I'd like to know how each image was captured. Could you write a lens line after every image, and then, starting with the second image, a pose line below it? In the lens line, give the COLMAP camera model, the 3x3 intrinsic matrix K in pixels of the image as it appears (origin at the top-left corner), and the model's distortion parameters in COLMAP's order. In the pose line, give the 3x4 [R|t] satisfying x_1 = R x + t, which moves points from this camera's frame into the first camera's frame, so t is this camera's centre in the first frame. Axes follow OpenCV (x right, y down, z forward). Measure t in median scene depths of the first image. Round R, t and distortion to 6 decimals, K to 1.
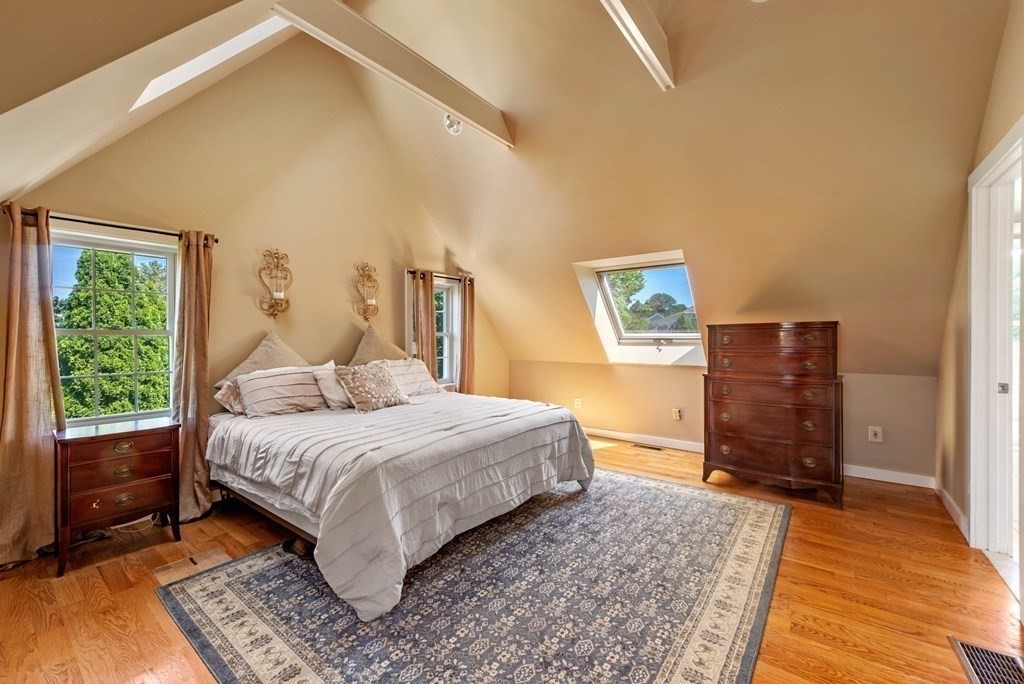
lens RADIAL K [[423.1, 0, 514.7], [0, 423.1, 334.9], [0, 0, 1]] dist [0.019062, -0.000012]
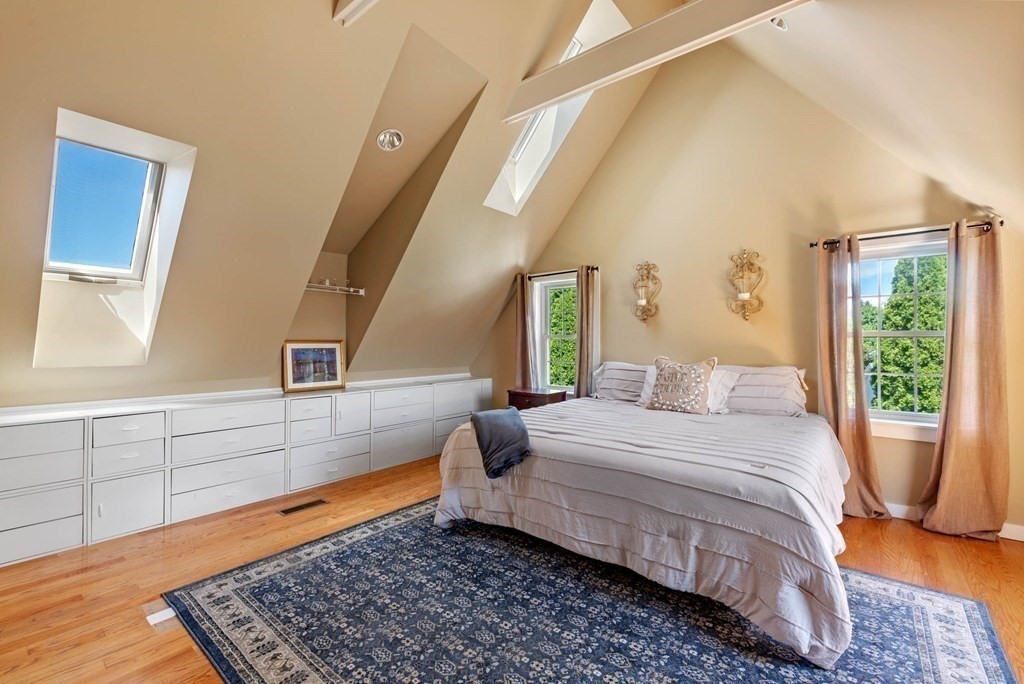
lens RADIAL K [[445.4, 0, 516.0], [0, 445.4, 349.1], [0, 0, 1]] dist [0.000709, 0.000125]
pose [[-0.039237, 0.021714, -0.998994, 0.777224], [0.007688, 0.999741, 0.021428, 0.003206], [0.999200, -0.006839, -0.039393, 0.853557]]
